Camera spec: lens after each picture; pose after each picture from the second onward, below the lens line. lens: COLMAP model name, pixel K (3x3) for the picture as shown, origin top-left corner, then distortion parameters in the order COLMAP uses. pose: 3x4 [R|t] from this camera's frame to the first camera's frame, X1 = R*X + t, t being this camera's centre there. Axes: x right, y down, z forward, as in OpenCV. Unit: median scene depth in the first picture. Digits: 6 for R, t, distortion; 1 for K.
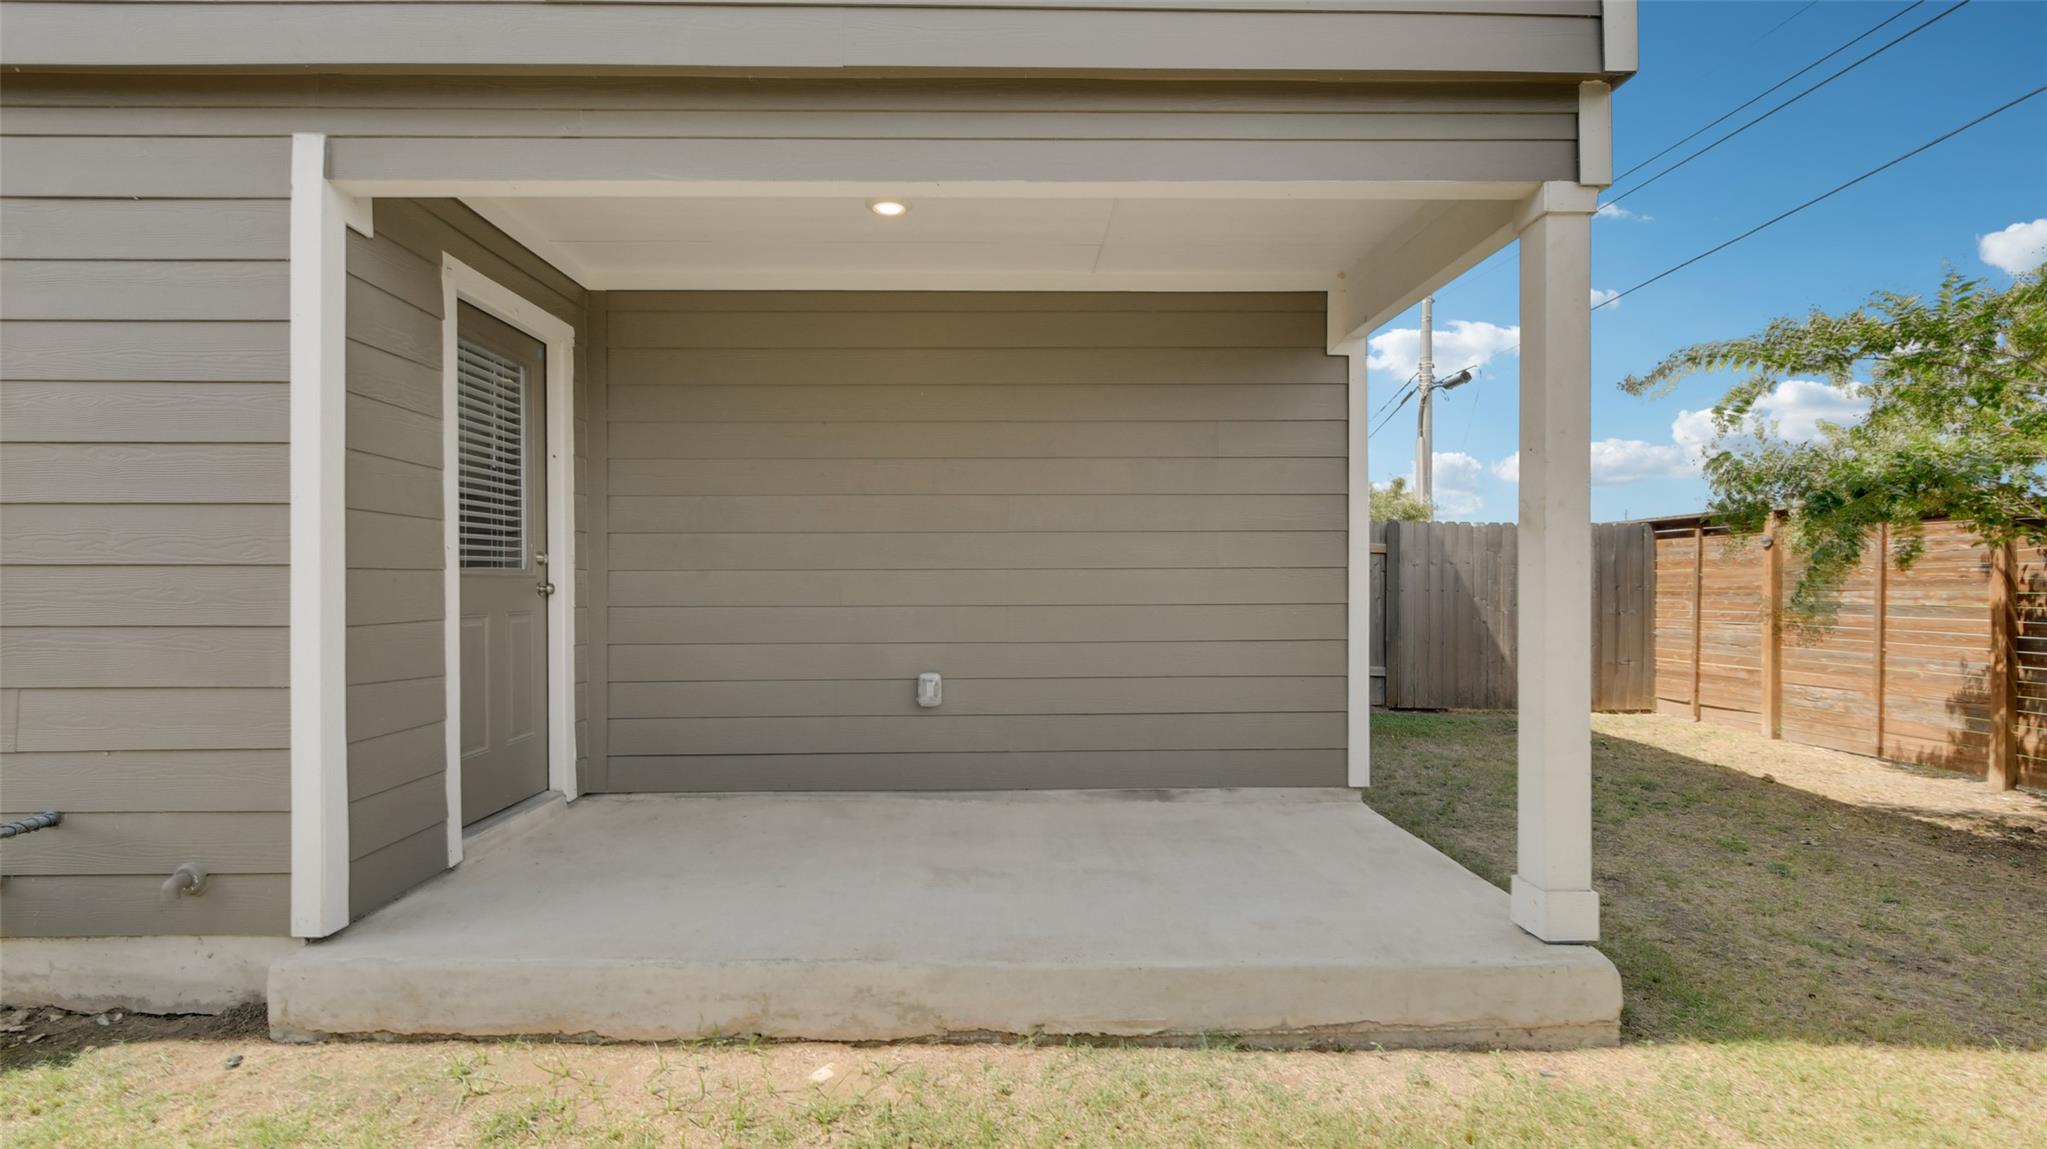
lens RADIAL K [[916.9, 0, 1015.1], [0, 916.9, 565.0], [0, 0, 1]] dist [-0.000292, -0.000412]
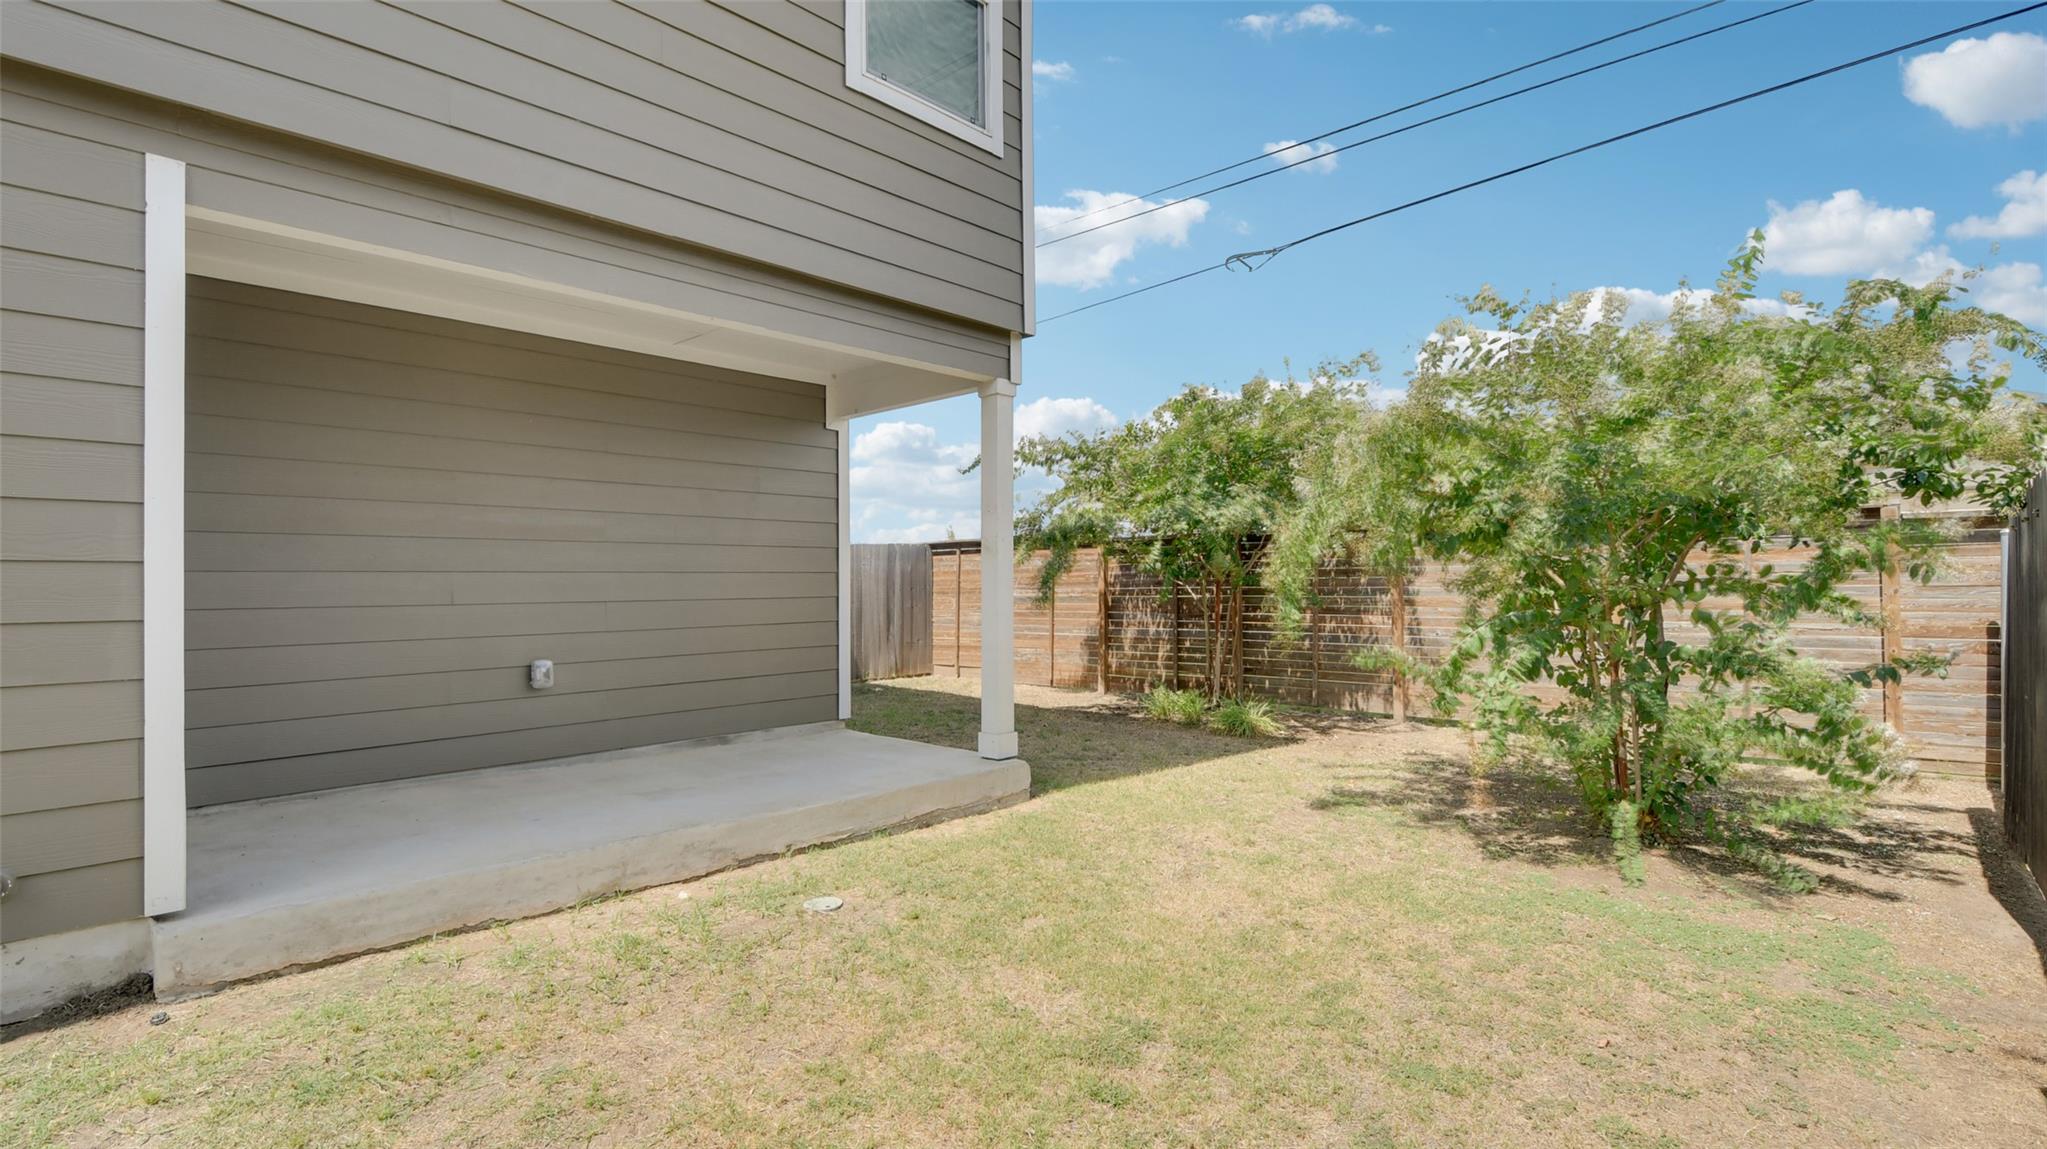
lens RADIAL K [[951.0, 0, 1023.5], [0, 951.0, 574.5], [0, 0, 1]] dist [0.000851, 0.000400]
pose [[0.697108, 0.004404, 0.716952, -0.804563], [-0.004658, 0.999988, -0.001613, 0.009177], [-0.716951, -0.002215, 0.697120, -0.446489]]
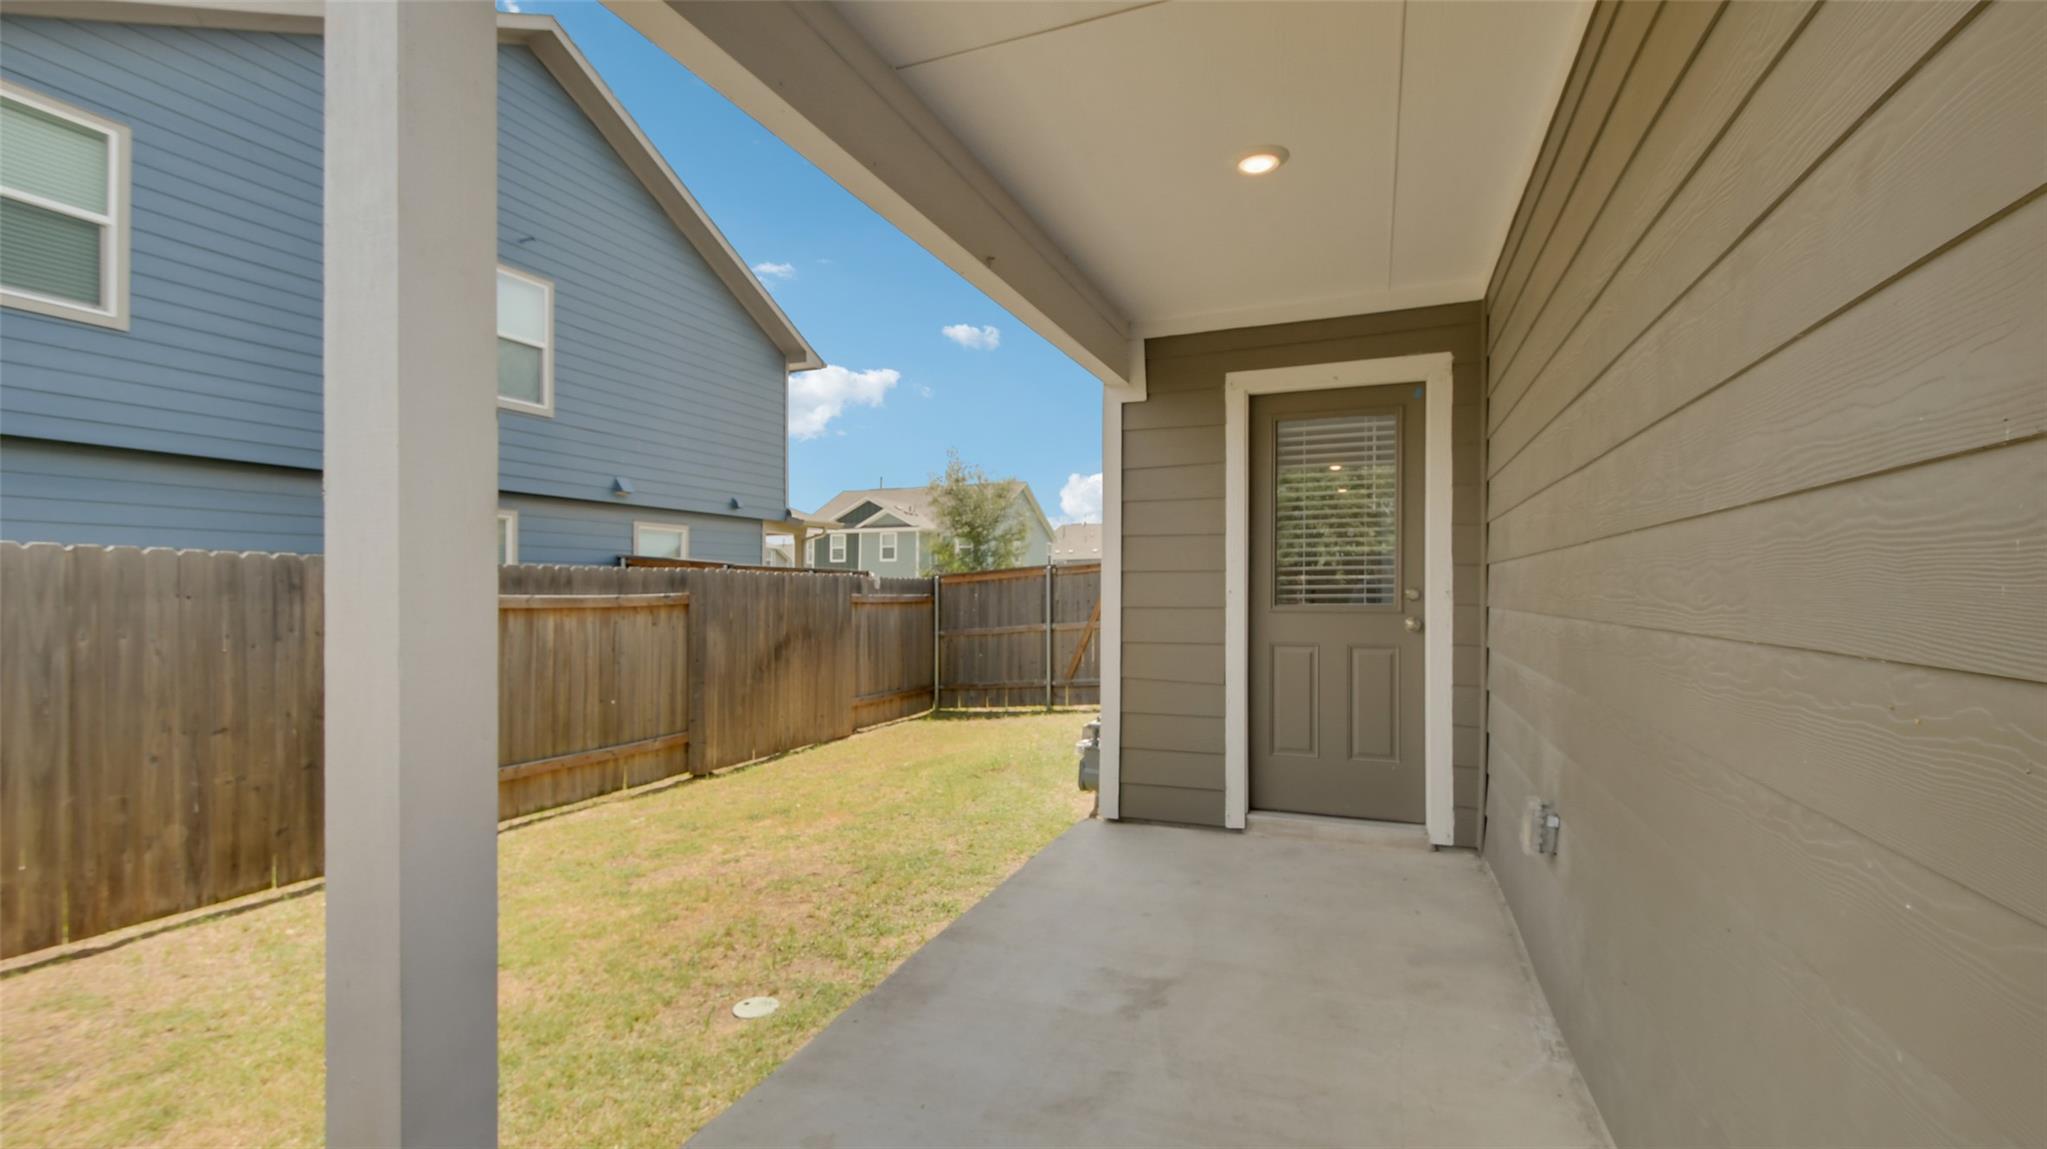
lens RADIAL K [[916.9, 0, 1015.1], [0, 916.9, 565.0], [0, 0, 1]] dist [-0.000292, -0.000412]
pose [[-0.383695, -0.020591, -0.923230, 0.865135], [0.023190, 0.999221, -0.031924, -0.024768], [0.923169, -0.033659, -0.382919, 1.409762]]
